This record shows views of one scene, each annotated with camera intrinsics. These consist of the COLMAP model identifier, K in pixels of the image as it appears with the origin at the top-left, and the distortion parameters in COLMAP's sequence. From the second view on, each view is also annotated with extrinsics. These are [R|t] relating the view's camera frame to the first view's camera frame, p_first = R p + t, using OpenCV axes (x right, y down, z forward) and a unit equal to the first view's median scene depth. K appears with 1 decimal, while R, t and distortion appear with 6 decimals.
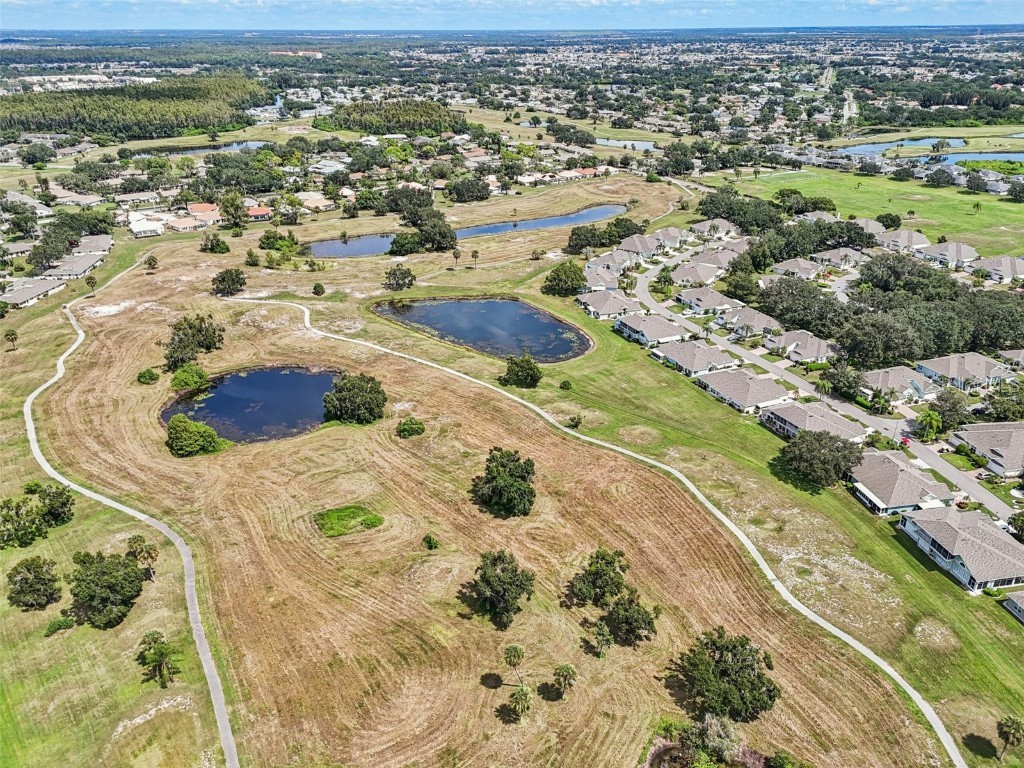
lens RADIAL K [[765.8, 0, 510.2], [0, 765.8, 376.6], [0, 0, 1]] dist [0.077336, -0.067149]
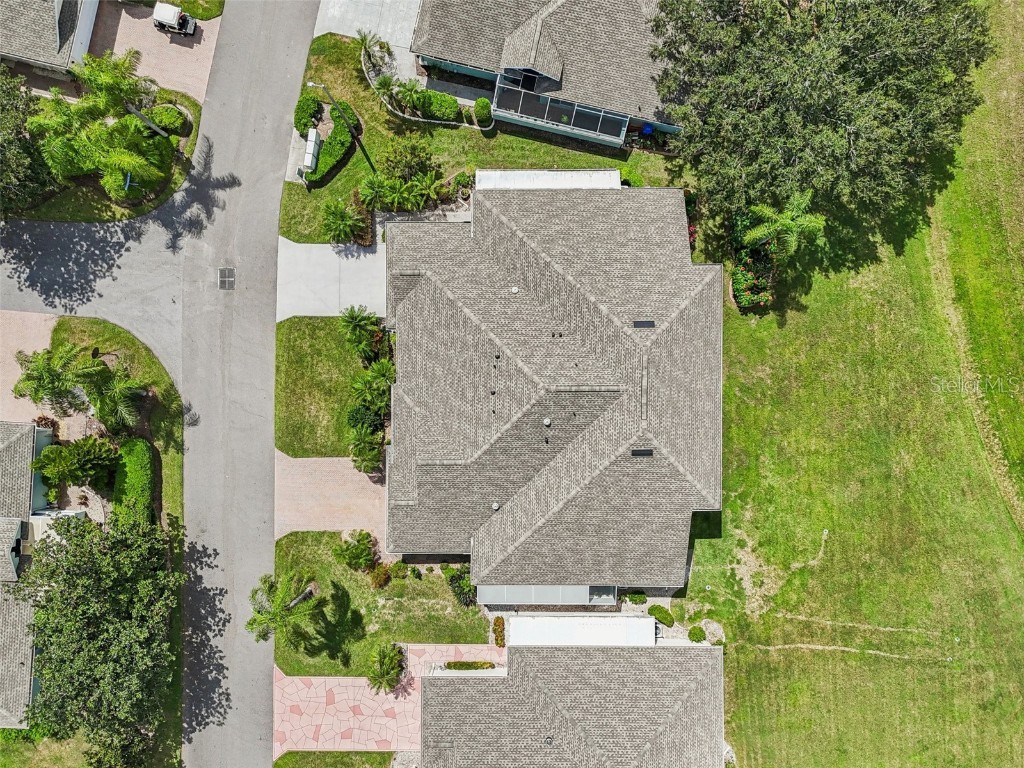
lens RADIAL K [[765.8, 0, 510.2], [0, 765.8, 376.6], [0, 0, 1]] dist [0.077336, -0.067149]
pose [[-0.915764, -0.401715, 0.001218, 0.270297], [0.165284, -0.374020, 0.912573, -0.094004], [-0.366139, 0.835903, 0.408911, 0.615286]]
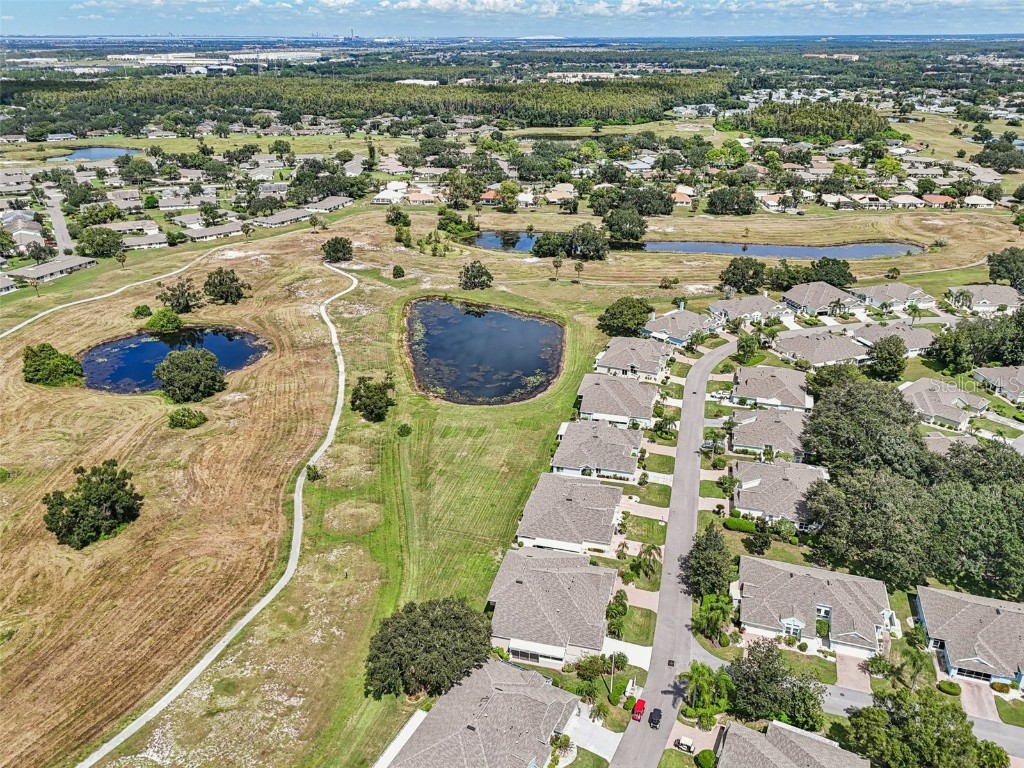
lens RADIAL K [[765.8, 0, 510.2], [0, 765.8, 376.6], [0, 0, 1]] dist [0.077336, -0.067149]
pose [[0.788273, 0.253794, -0.560548, 0.447252], [-0.257090, 0.963496, 0.074700, -0.098351], [0.559044, 0.085227, 0.824746, 0.310308]]
